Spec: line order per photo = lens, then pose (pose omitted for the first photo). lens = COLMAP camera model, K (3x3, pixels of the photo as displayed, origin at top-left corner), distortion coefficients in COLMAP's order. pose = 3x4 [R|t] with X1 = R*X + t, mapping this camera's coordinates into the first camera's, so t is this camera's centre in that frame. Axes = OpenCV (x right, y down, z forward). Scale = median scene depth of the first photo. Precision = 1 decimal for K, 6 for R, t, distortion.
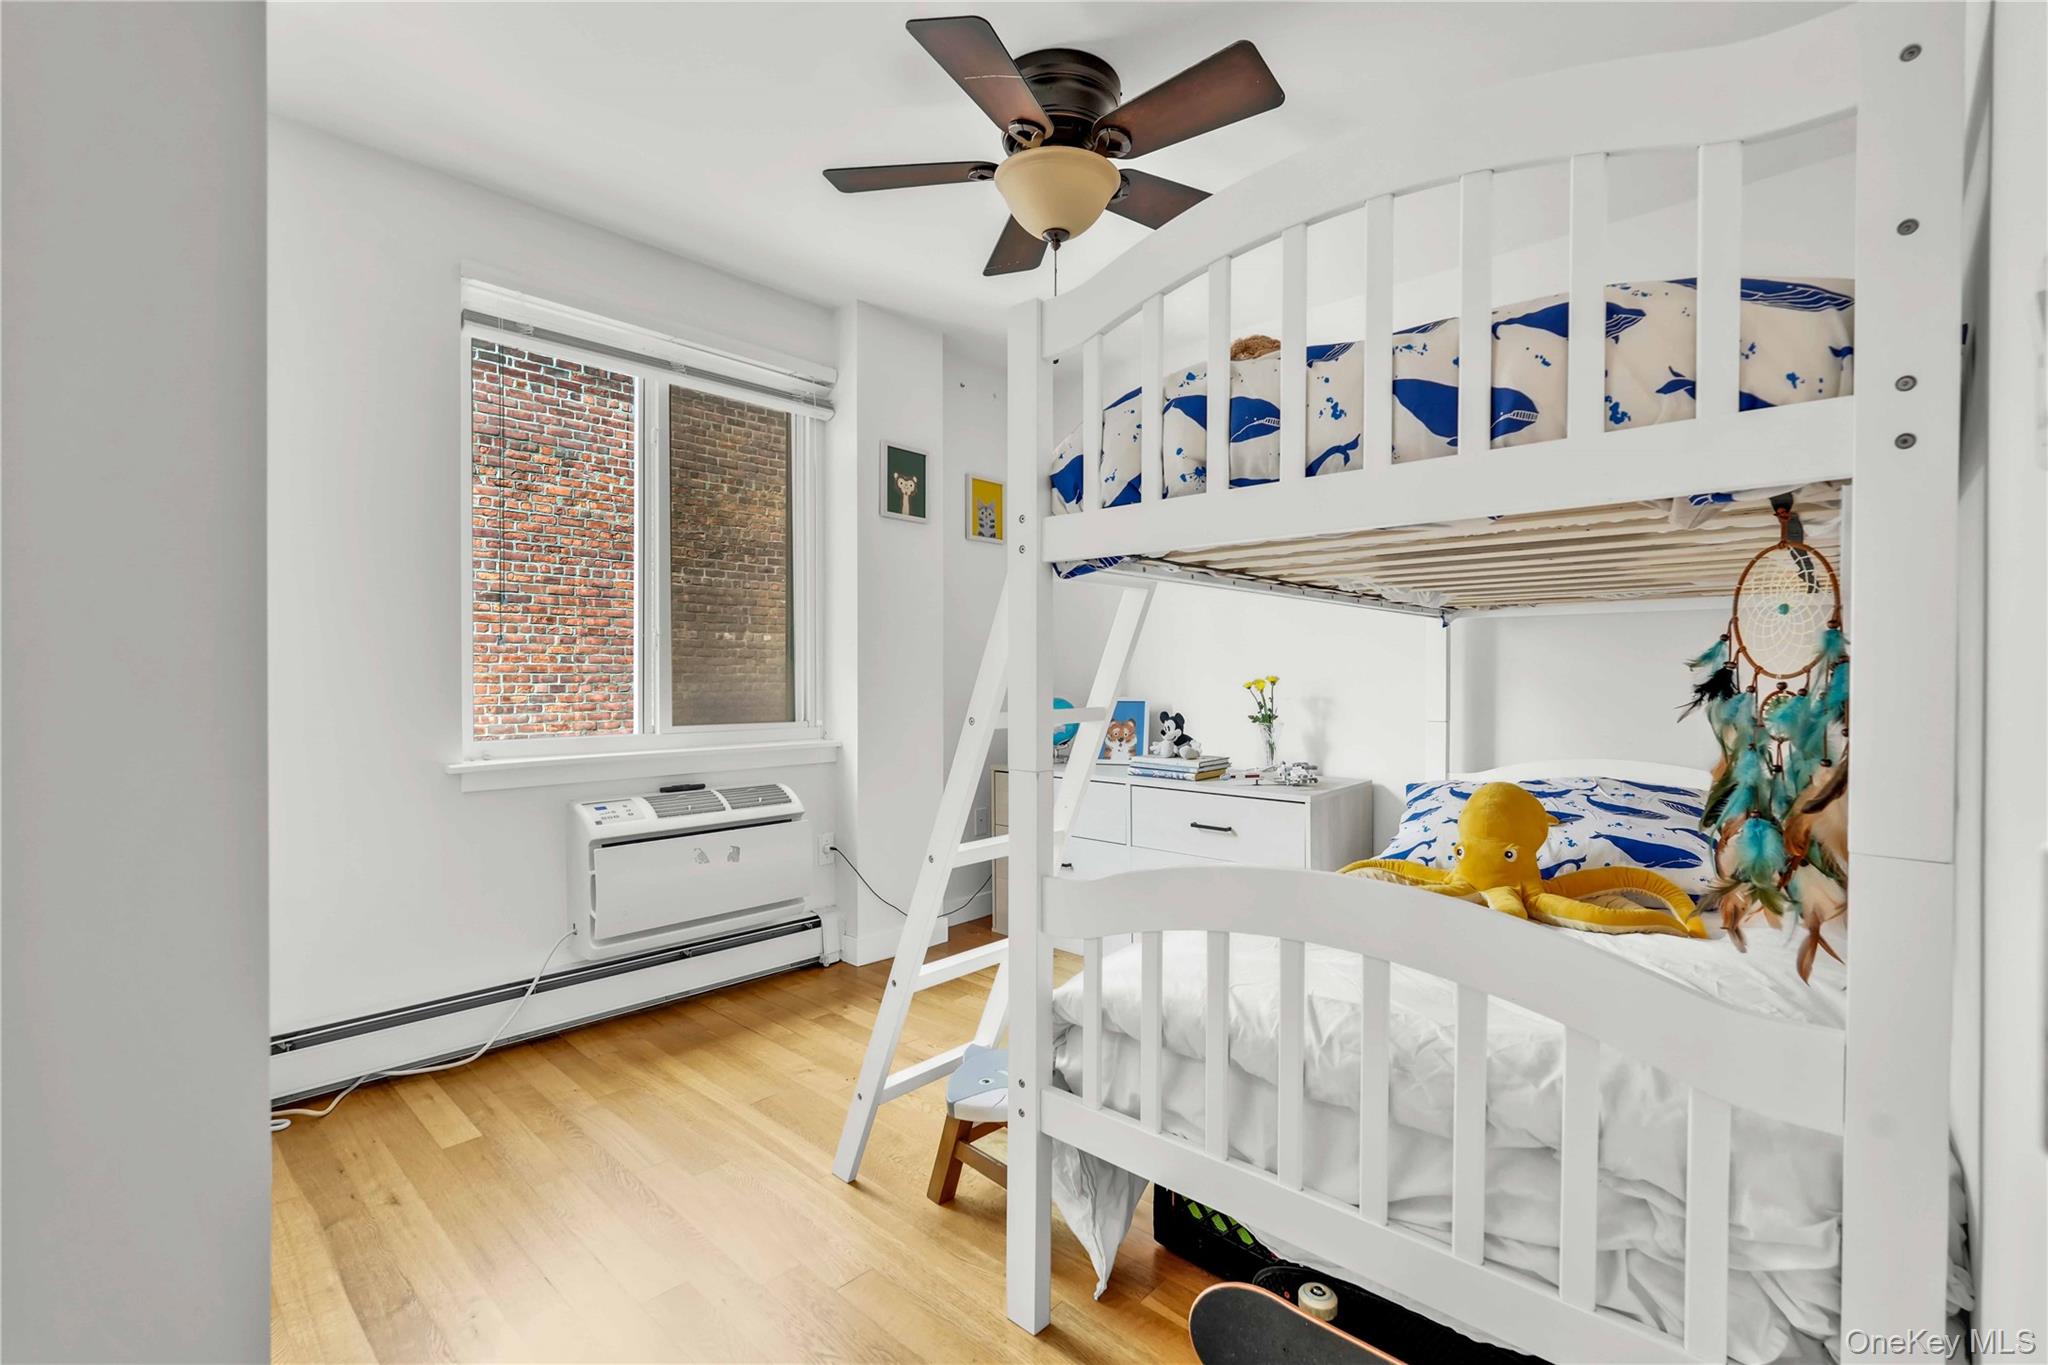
lens RADIAL K [[924.6, 0, 1024.0], [0, 924.6, 682.5], [0, 0, 1]] dist [-0.011793, 0.001941]
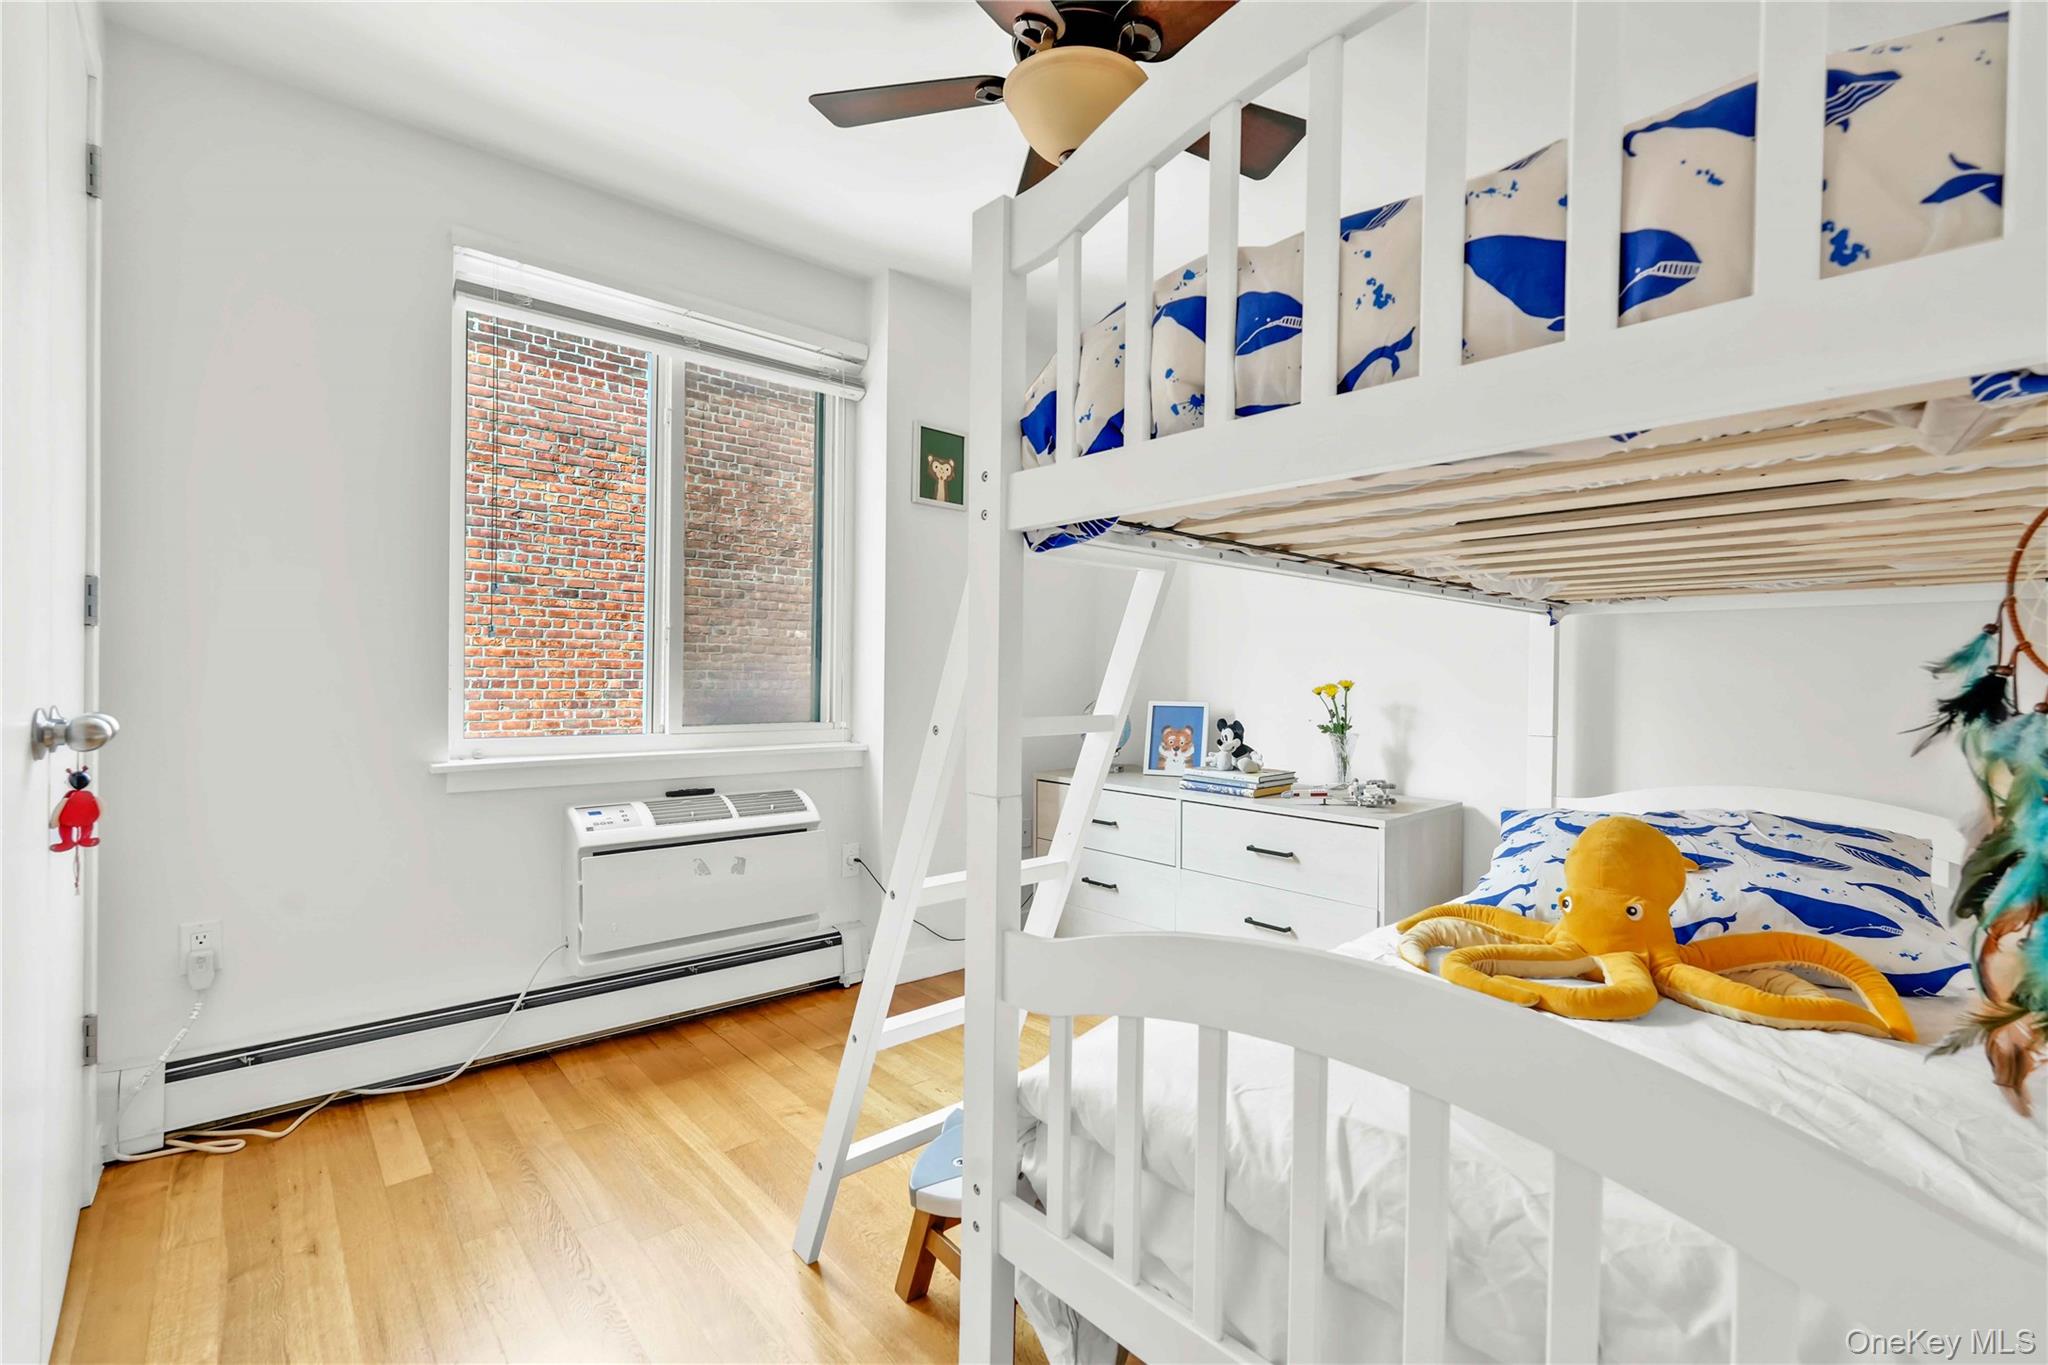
lens RADIAL K [[909.3, 0, 1024.0], [0, 909.3, 682.5], [0, 0, 1]] dist [-0.013578, 0.006555]
pose [[0.994520, 0.012807, -0.103761, 0.090512], [-0.012970, 0.999915, -0.000898, -0.000475], [0.103740, 0.002239, 0.994602, 0.183658]]
